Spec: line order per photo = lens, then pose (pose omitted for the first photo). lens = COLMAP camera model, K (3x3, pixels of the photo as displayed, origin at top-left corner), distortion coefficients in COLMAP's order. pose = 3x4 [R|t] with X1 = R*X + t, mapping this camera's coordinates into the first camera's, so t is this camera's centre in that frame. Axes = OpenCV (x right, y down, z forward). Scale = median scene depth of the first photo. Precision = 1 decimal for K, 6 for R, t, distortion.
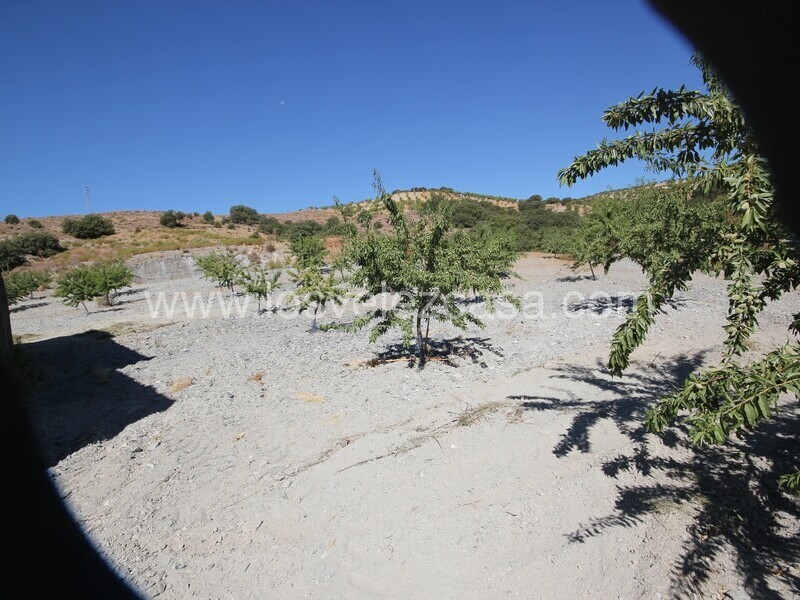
lens RADIAL K [[415.9, 0, 402.0], [0, 415.9, 309.0], [0, 0, 1]] dist [0.002730, -0.005067]
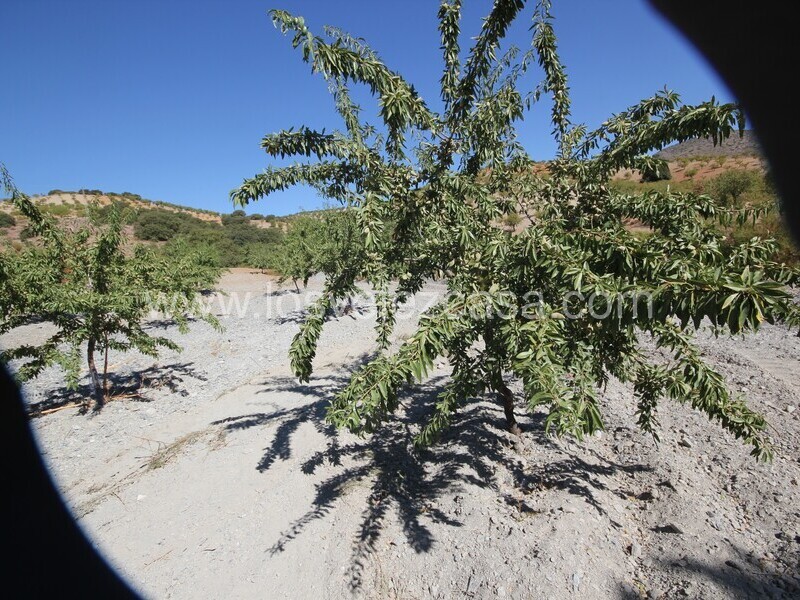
lens RADIAL K [[415.9, 0, 402.0], [0, 415.9, 309.0], [0, 0, 1]] dist [0.002730, -0.005067]
pose [[0.784926, -0.068393, 0.615803, 0.035739], [0.090872, 0.995849, -0.005228, 0.000290], [-0.612889, 0.060063, 0.787883, -0.016173]]
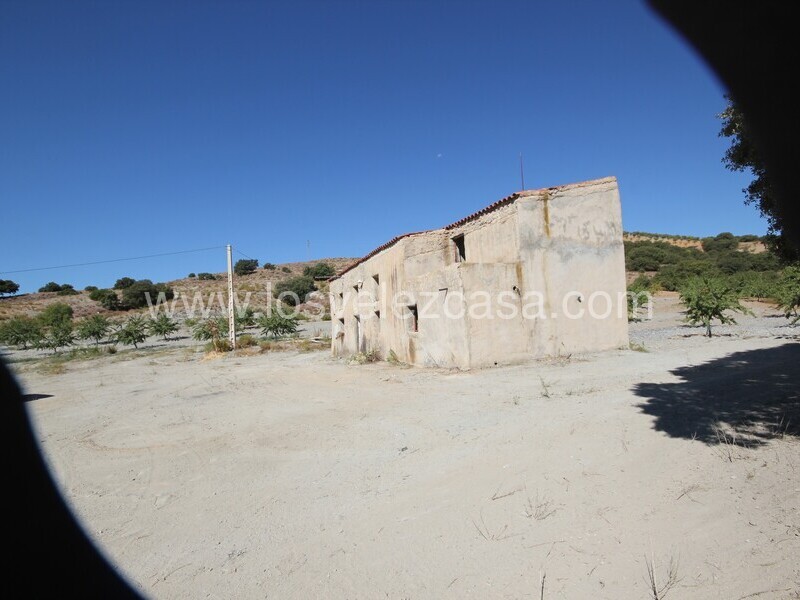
lens RADIAL K [[415.9, 0, 402.0], [0, 415.9, 309.0], [0, 0, 1]] dist [0.002730, -0.005067]
pose [[0.939757, 0.026128, -0.340844, -1.235156], [-0.058954, 0.994523, -0.086309, 0.410360], [0.336722, 0.101204, 0.936150, -3.013879]]
